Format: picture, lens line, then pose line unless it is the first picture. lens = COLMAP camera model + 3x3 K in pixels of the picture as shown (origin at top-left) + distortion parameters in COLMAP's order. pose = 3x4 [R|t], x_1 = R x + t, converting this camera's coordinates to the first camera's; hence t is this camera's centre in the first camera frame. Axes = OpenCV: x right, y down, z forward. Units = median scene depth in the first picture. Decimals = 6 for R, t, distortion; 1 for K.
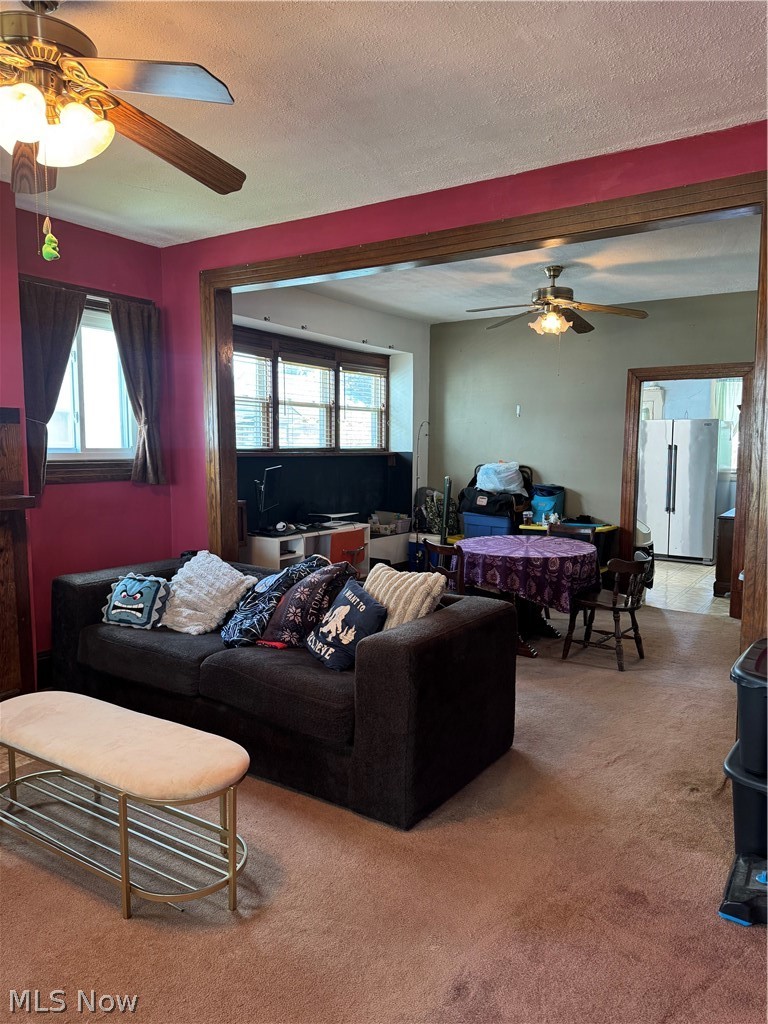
lens RADIAL K [[698.4, 0, 407.4], [0, 698.4, 518.0], [0, 0, 1]] dist [0.084159, -0.182487]
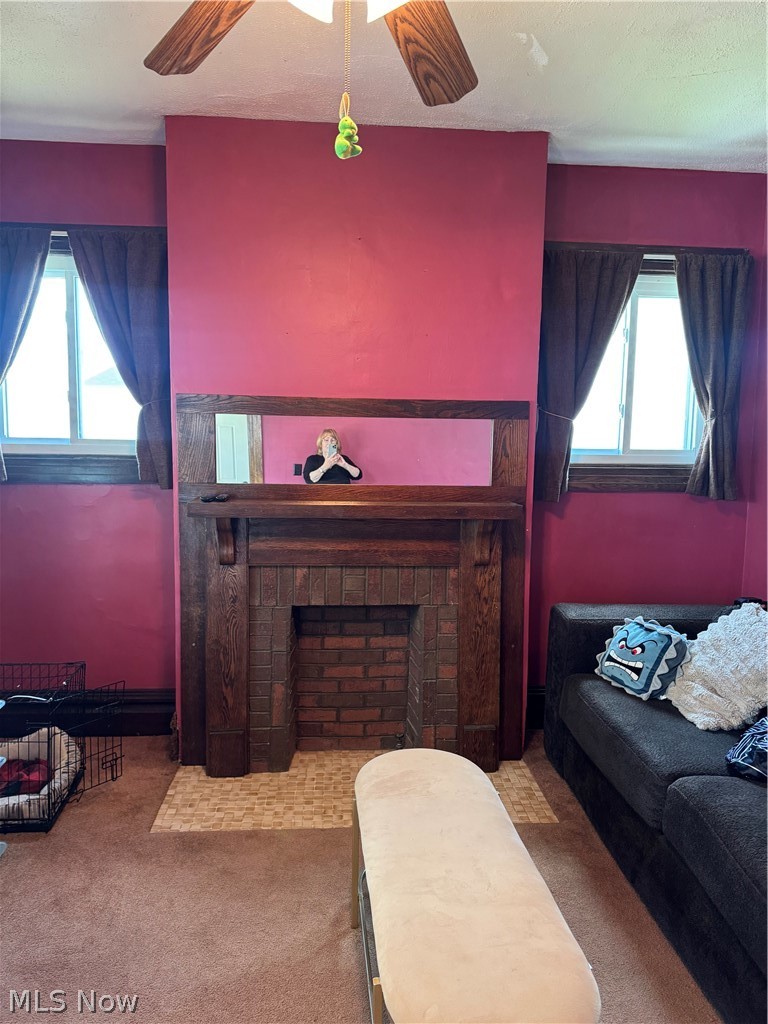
lens RADIAL K [[698.4, 0, 407.4], [0, 698.4, 518.0], [0, 0, 1]] dist [0.084159, -0.182487]
pose [[0.589518, 0.085521, -0.803215, 0.051299], [-0.094095, 0.994880, 0.036867, -0.030216], [0.802256, 0.053844, 0.594547, 0.361164]]
